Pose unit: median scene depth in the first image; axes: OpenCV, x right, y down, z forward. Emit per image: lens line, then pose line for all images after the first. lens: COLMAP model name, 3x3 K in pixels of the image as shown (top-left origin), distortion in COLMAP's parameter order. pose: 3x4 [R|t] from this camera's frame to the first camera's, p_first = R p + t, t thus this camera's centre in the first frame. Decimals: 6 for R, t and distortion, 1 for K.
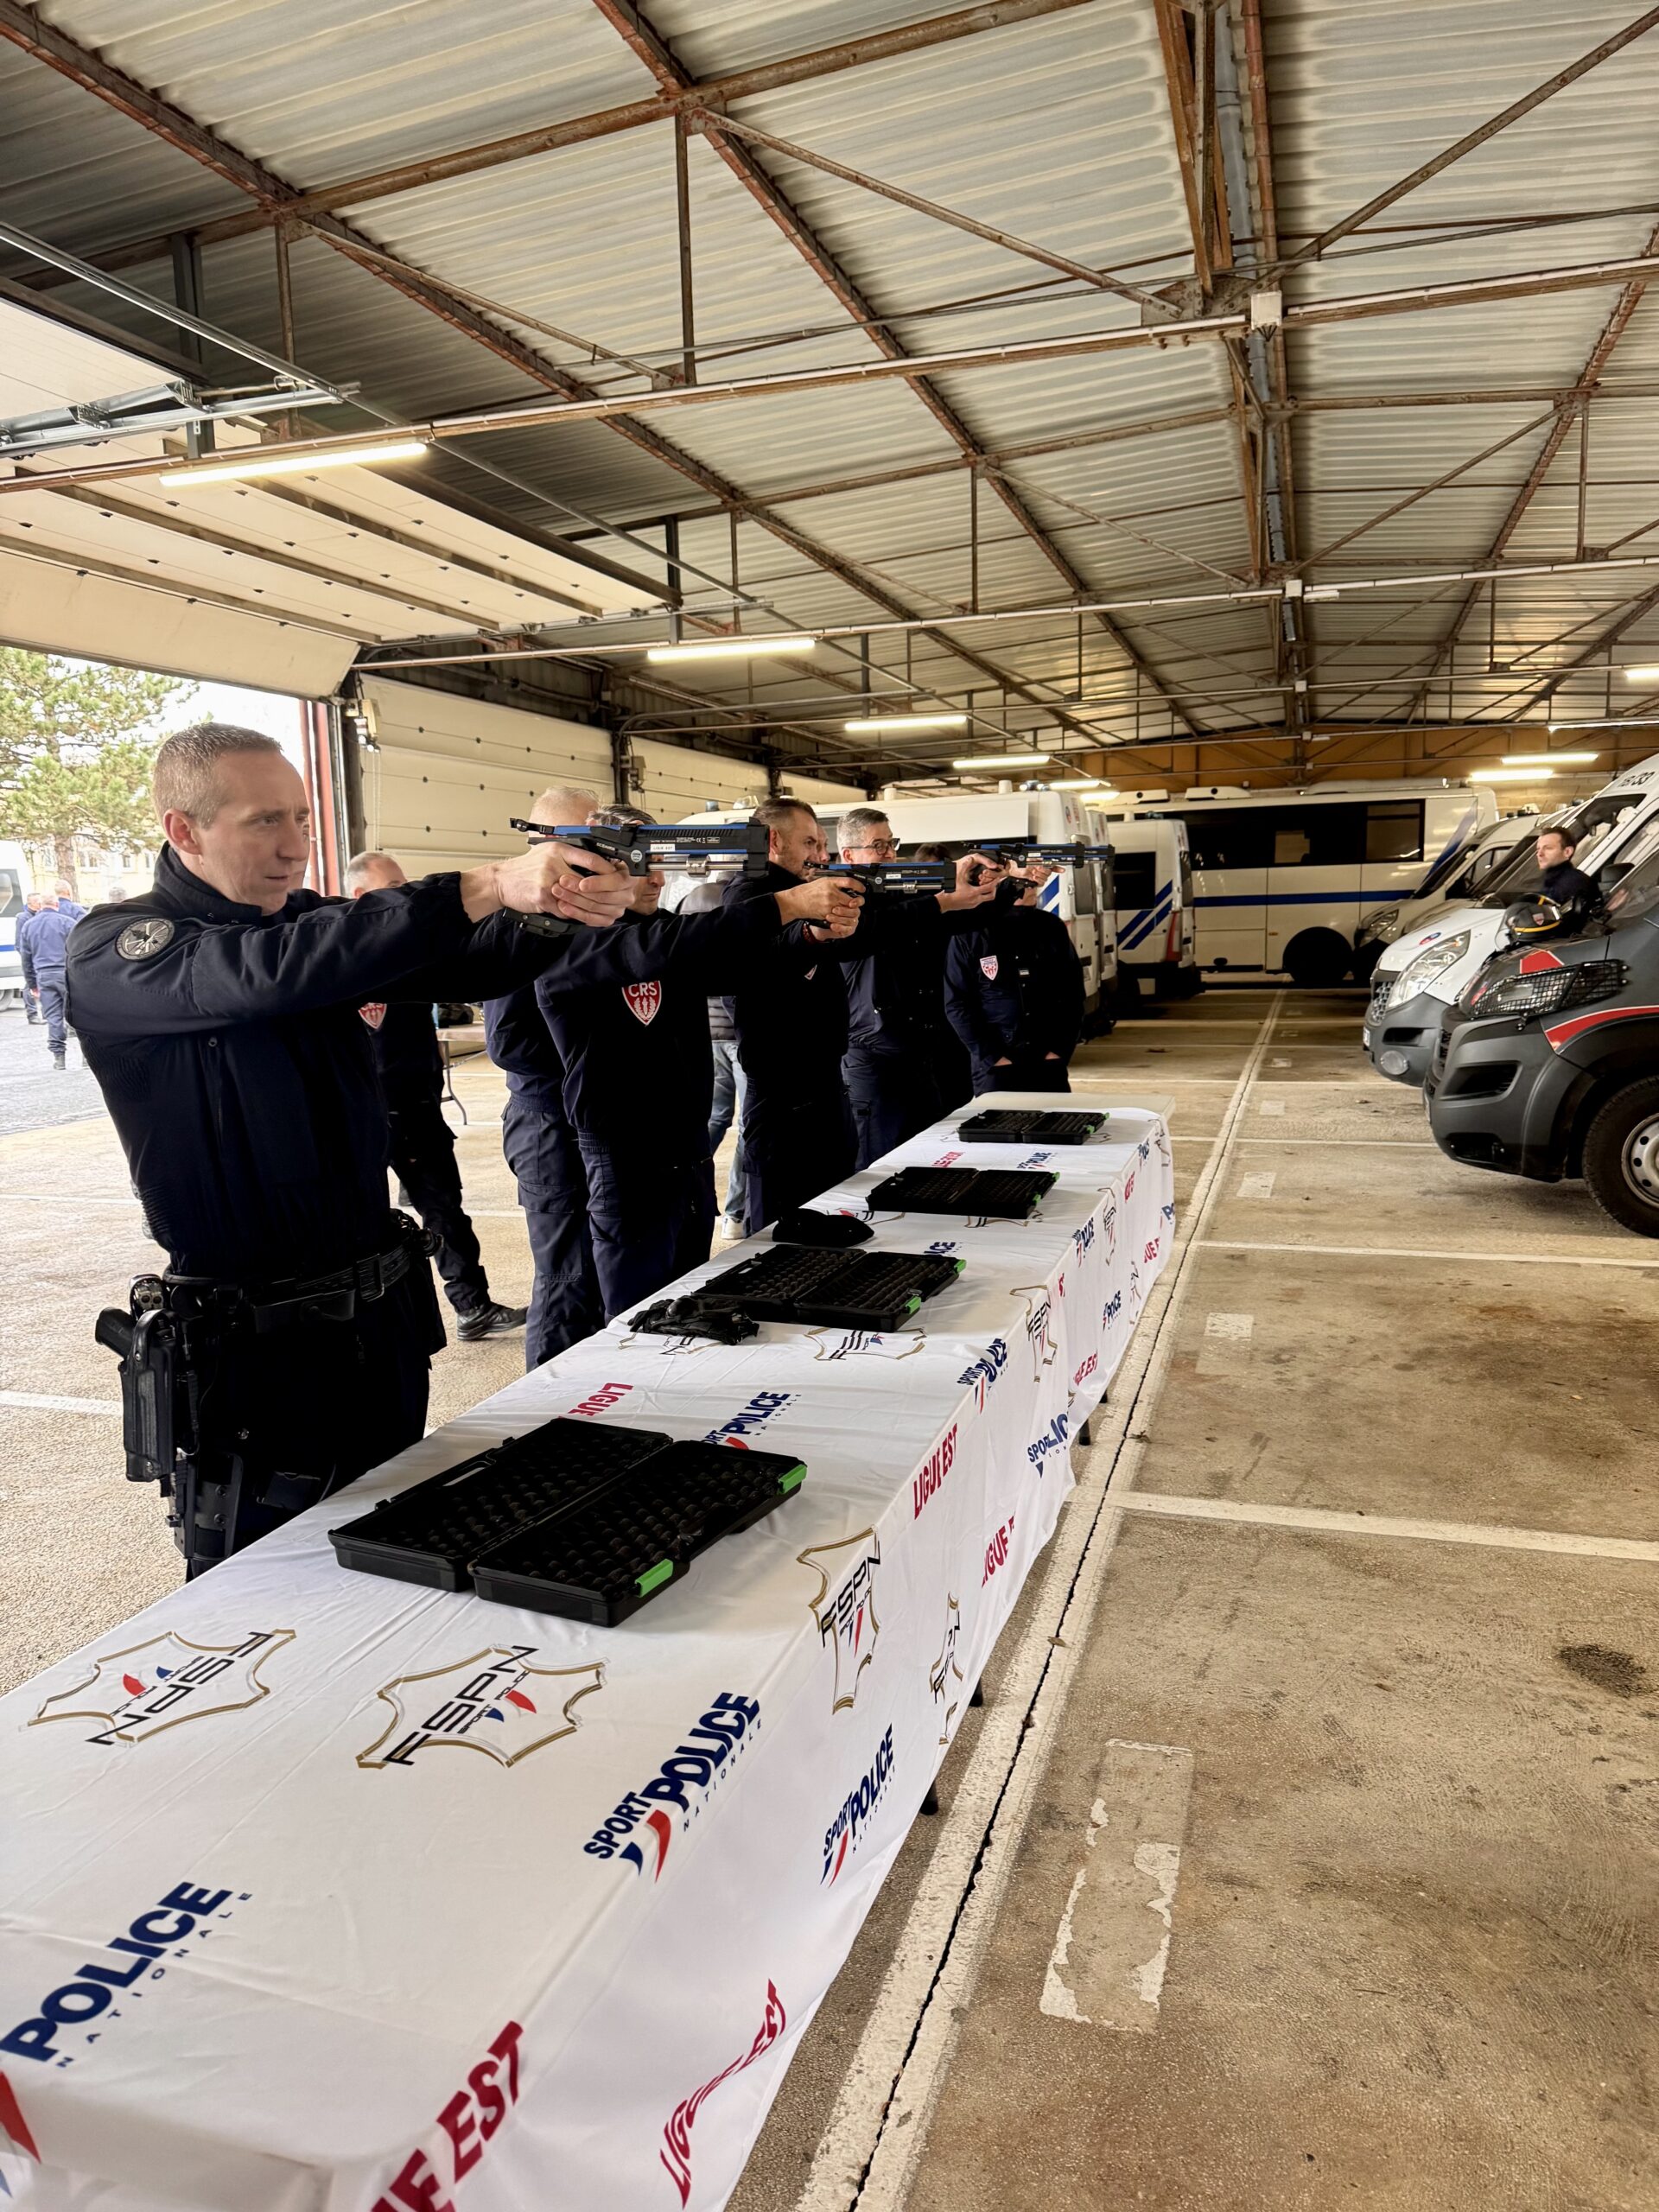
lens RADIAL K [[1584.4, 0, 812.1], [0, 1584.4, 1107.0], [0, 0, 1]] dist [0.006755, -0.018911]
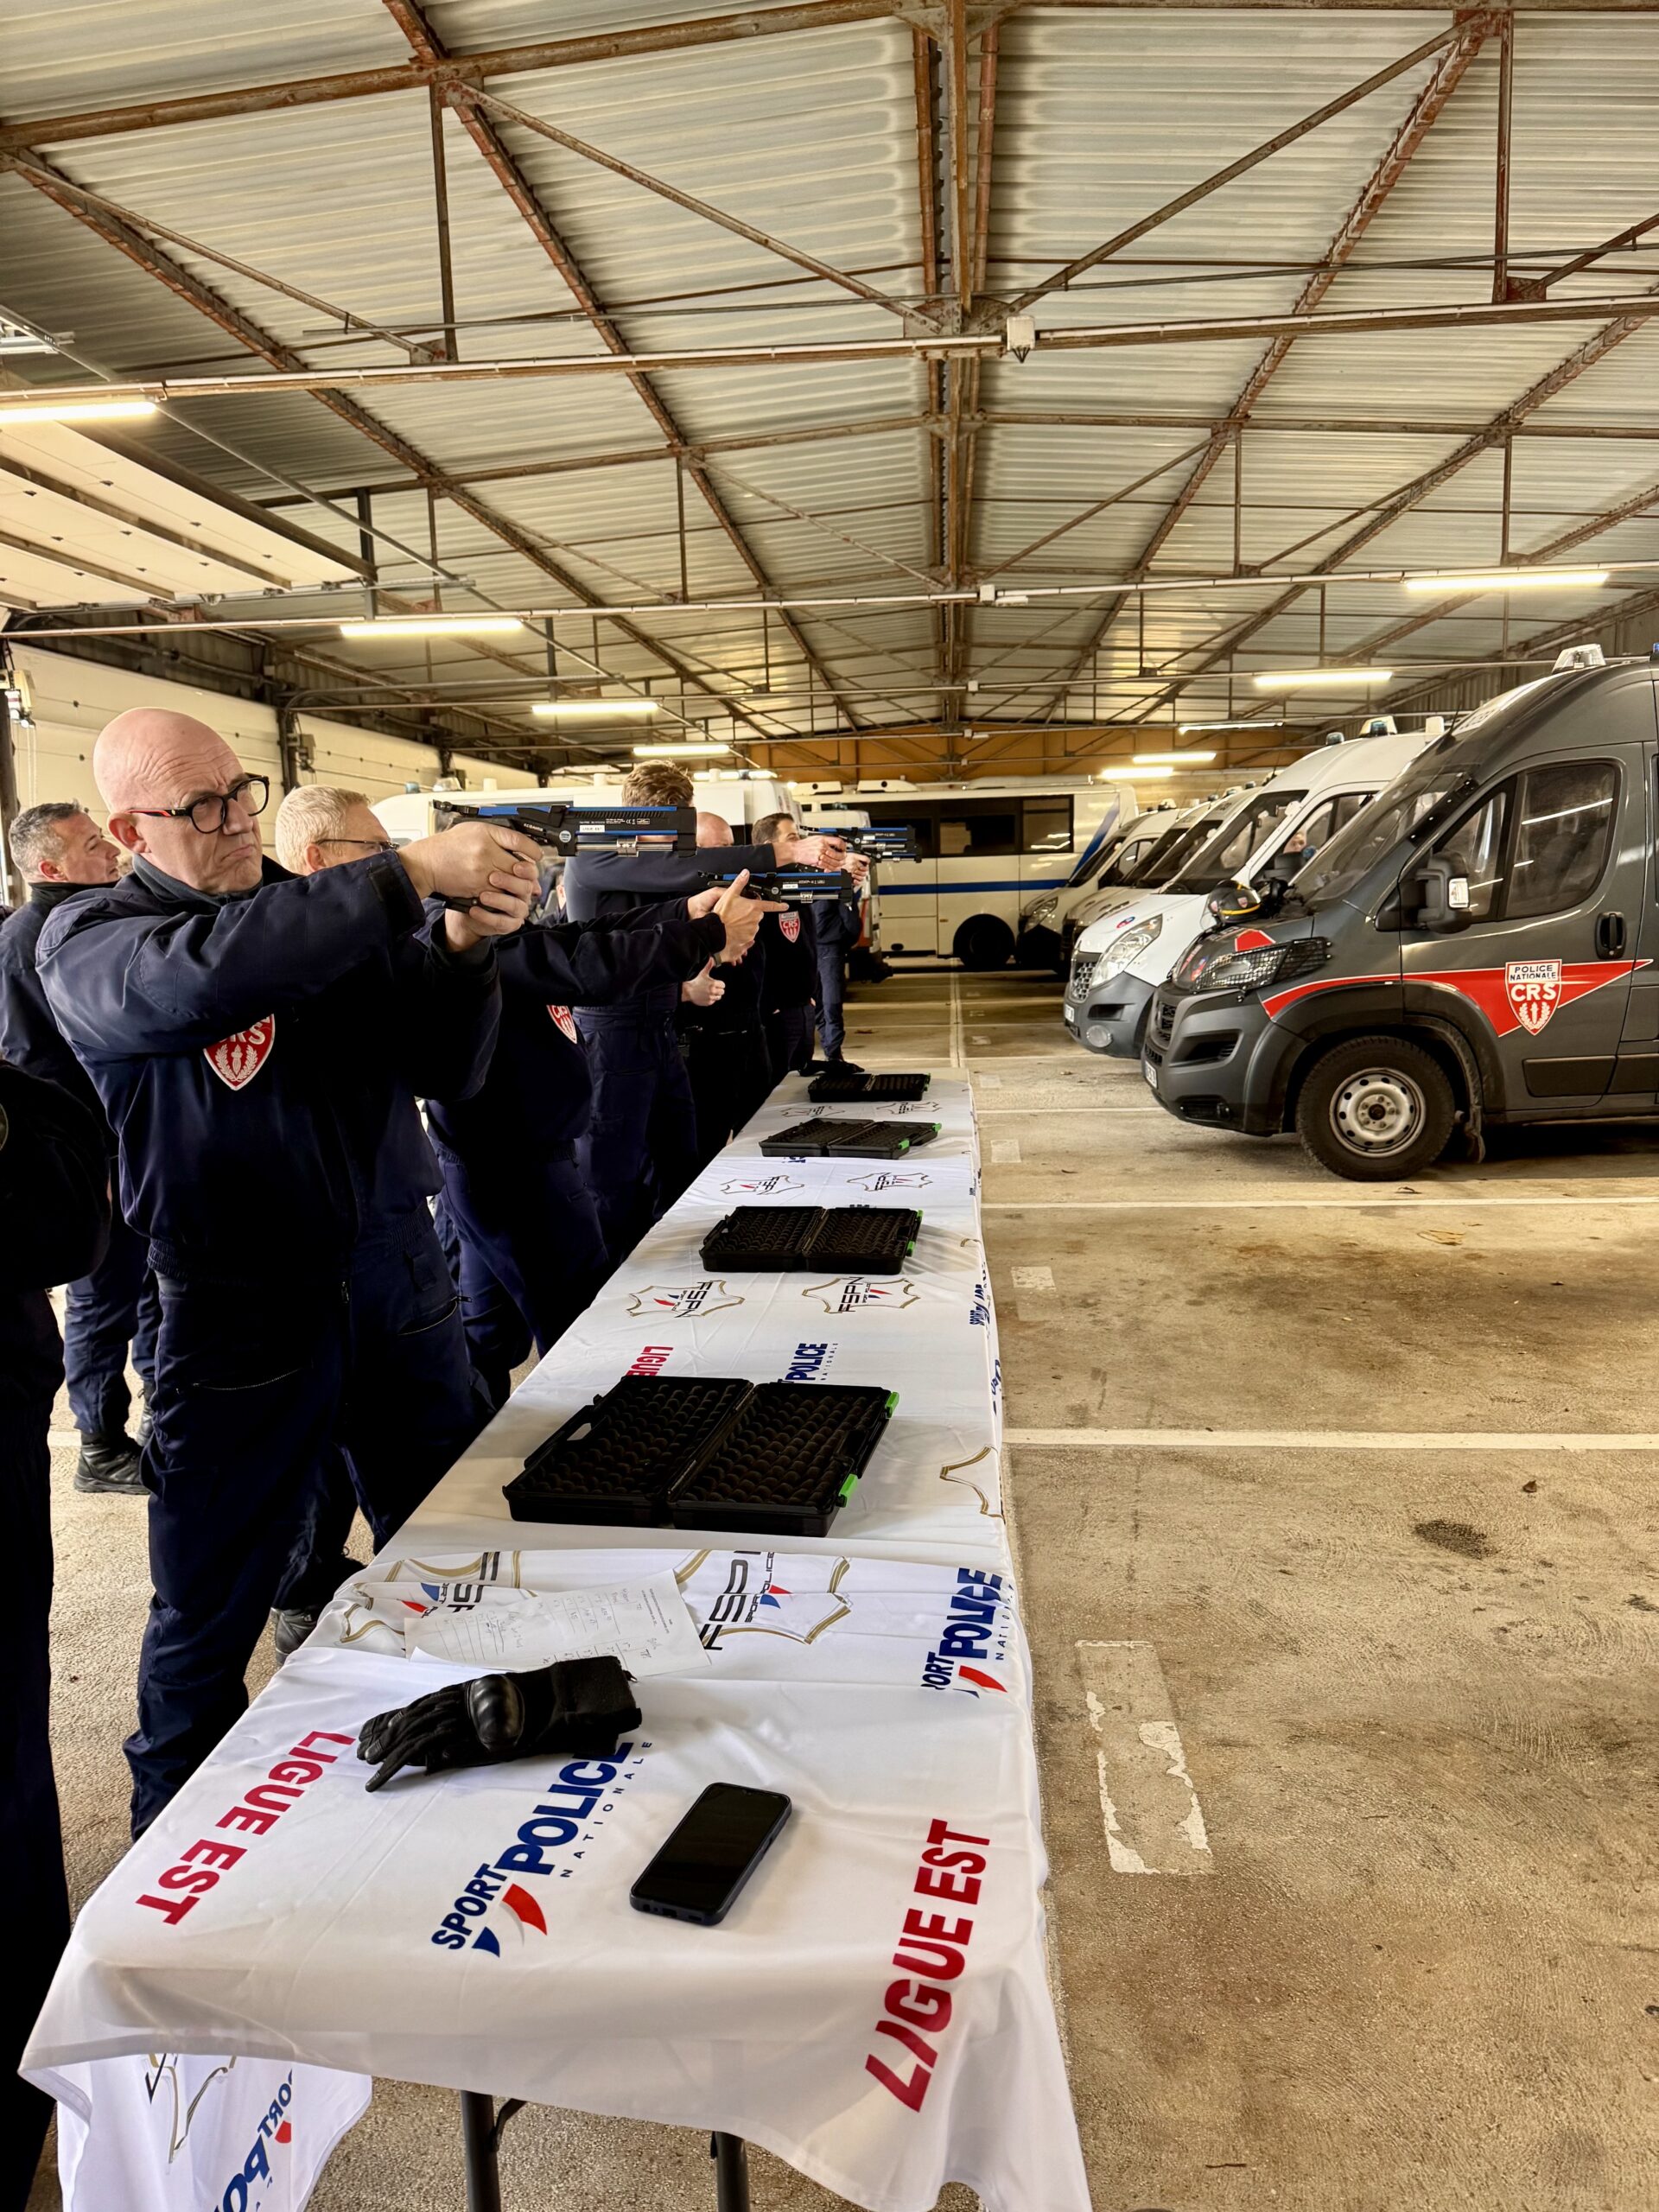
lens RADIAL K [[1584.4, 0, 831.4], [0, 1584.4, 1108.0], [0, 0, 1]] dist [0.006755, -0.018911]
pose [[0.971710, -0.035524, 0.233491, -0.107768], [0.033613, 0.999361, 0.012162, 0.003884], [-0.233774, -0.003969, 0.972283, -0.015465]]
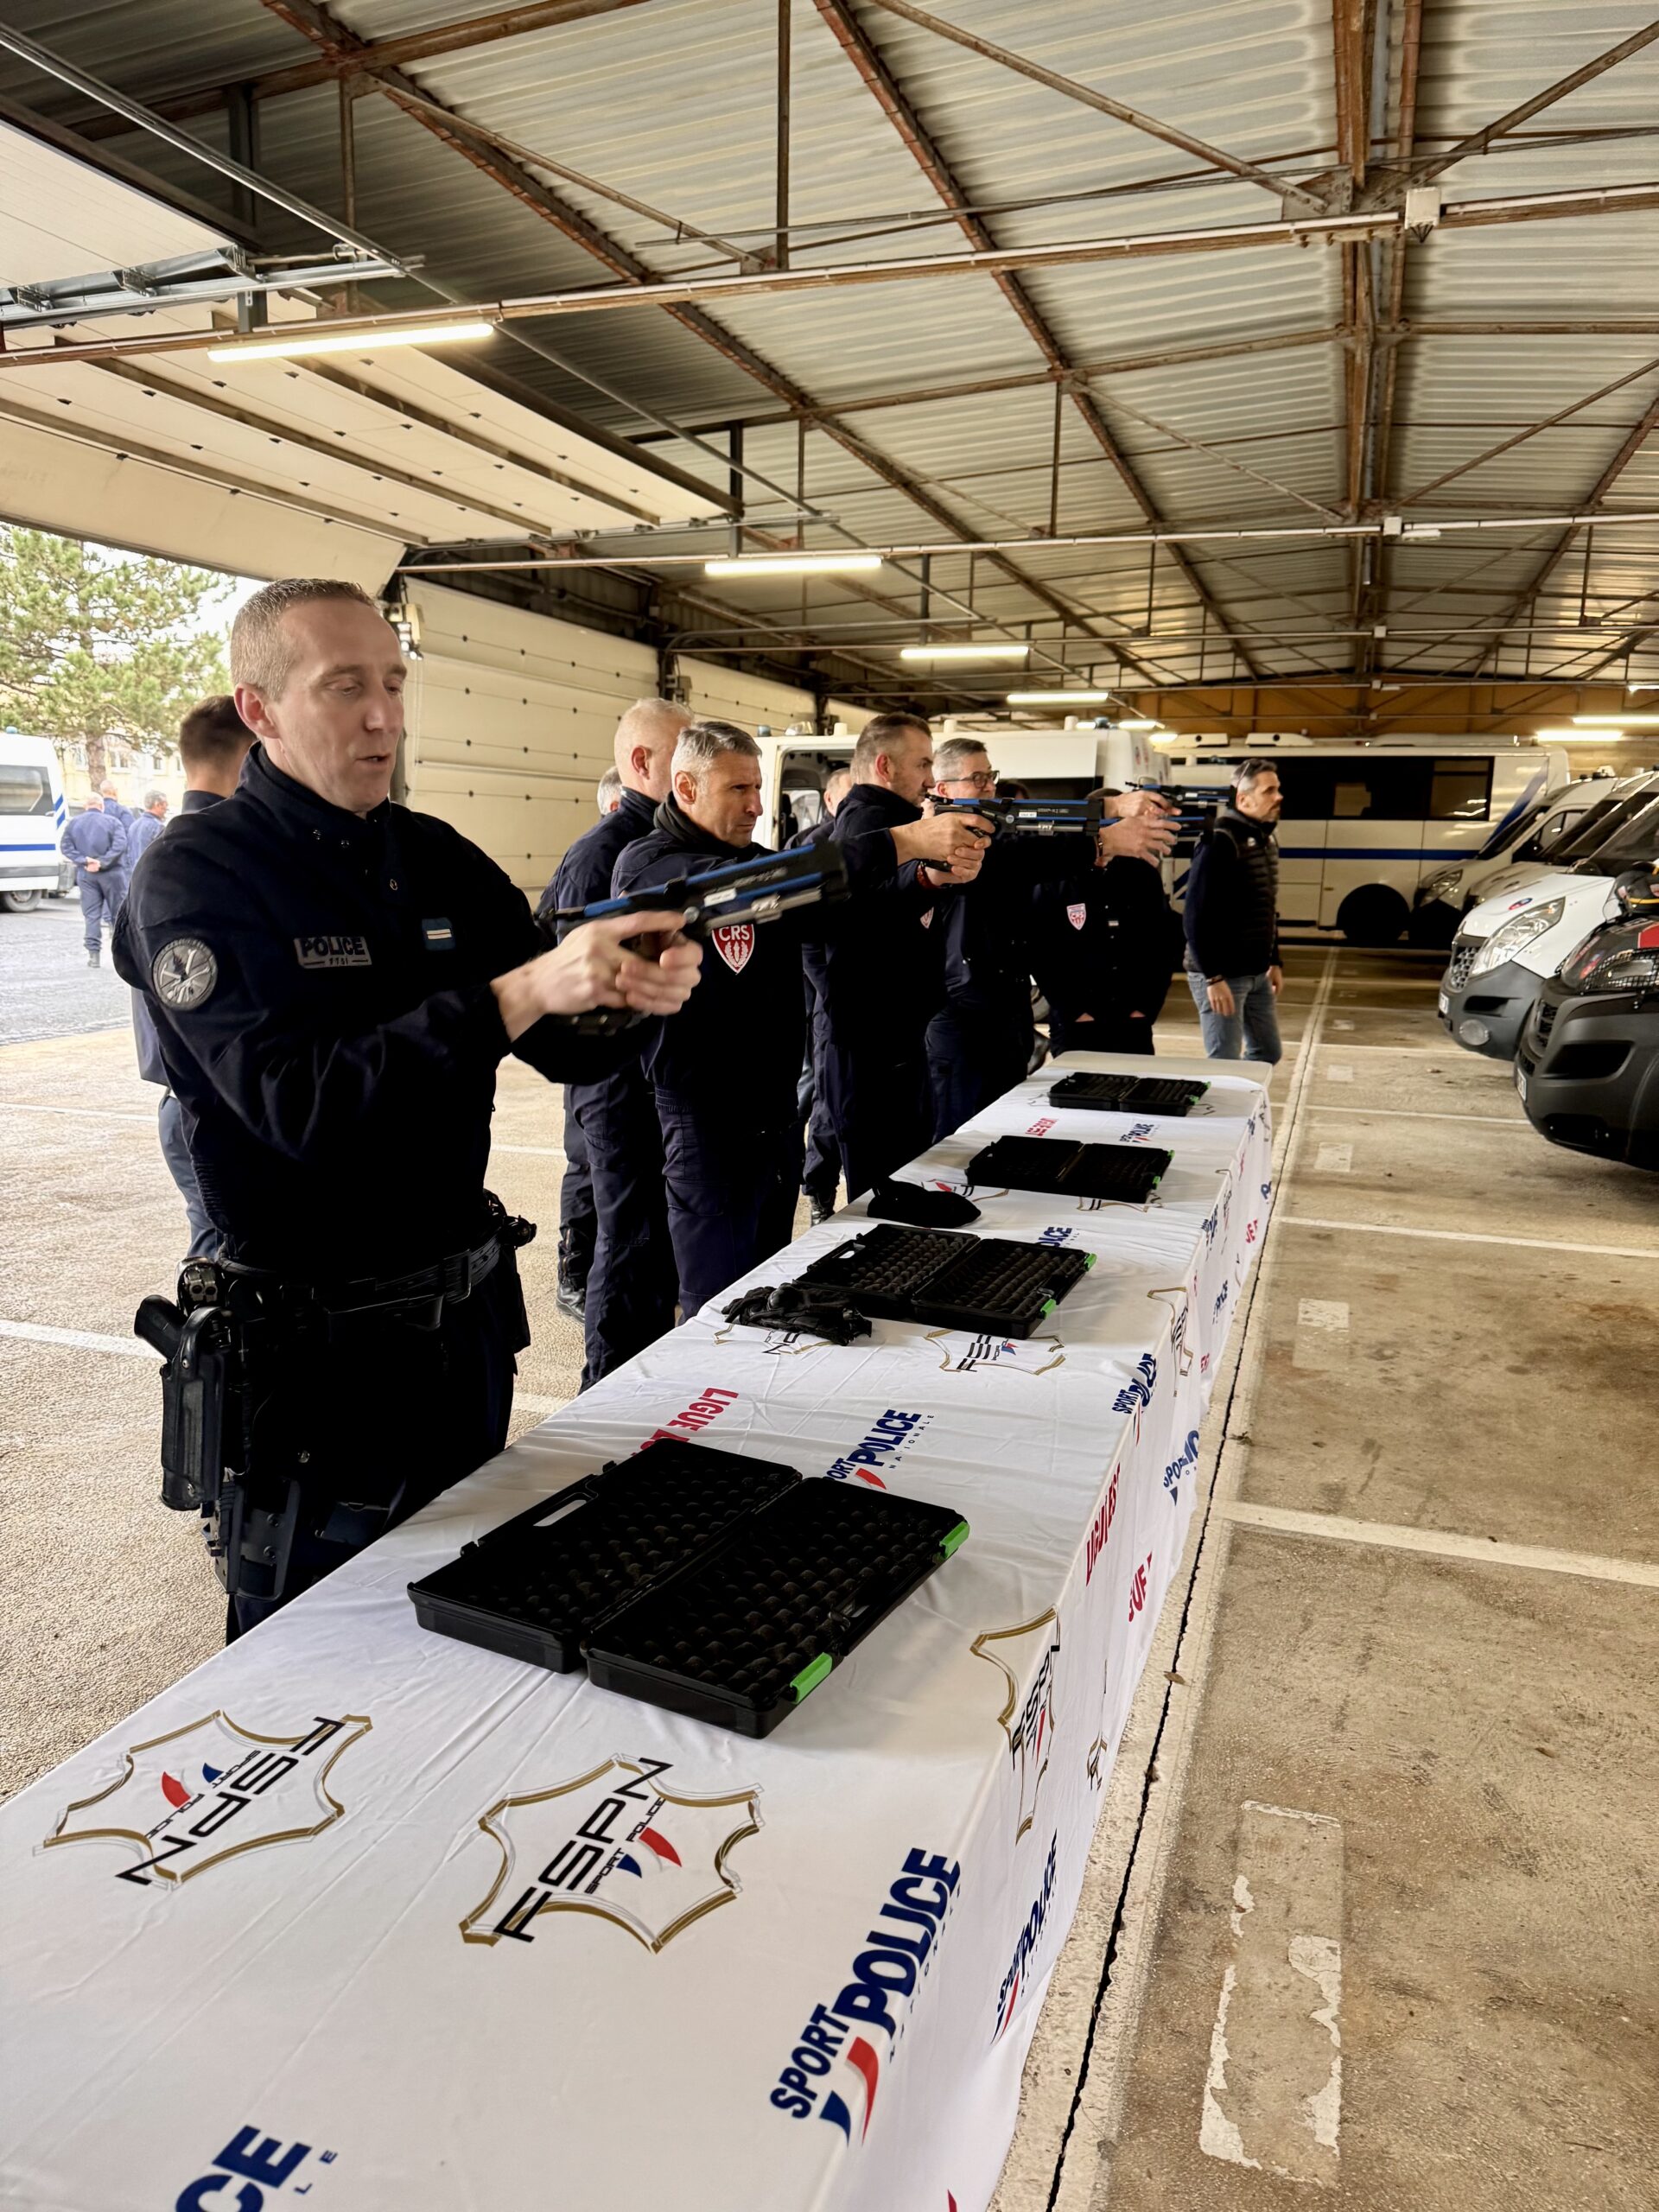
lens RADIAL K [[1584.4, 0, 811.7], [0, 1584.4, 1120.2], [0, 0, 1]] dist [0.006755, -0.018911]
pose [[0.998909, 0.045379, -0.011007, -0.030823], [-0.044771, 0.997731, 0.050290, -0.008808], [0.013264, -0.049742, 0.998674, 0.059808]]
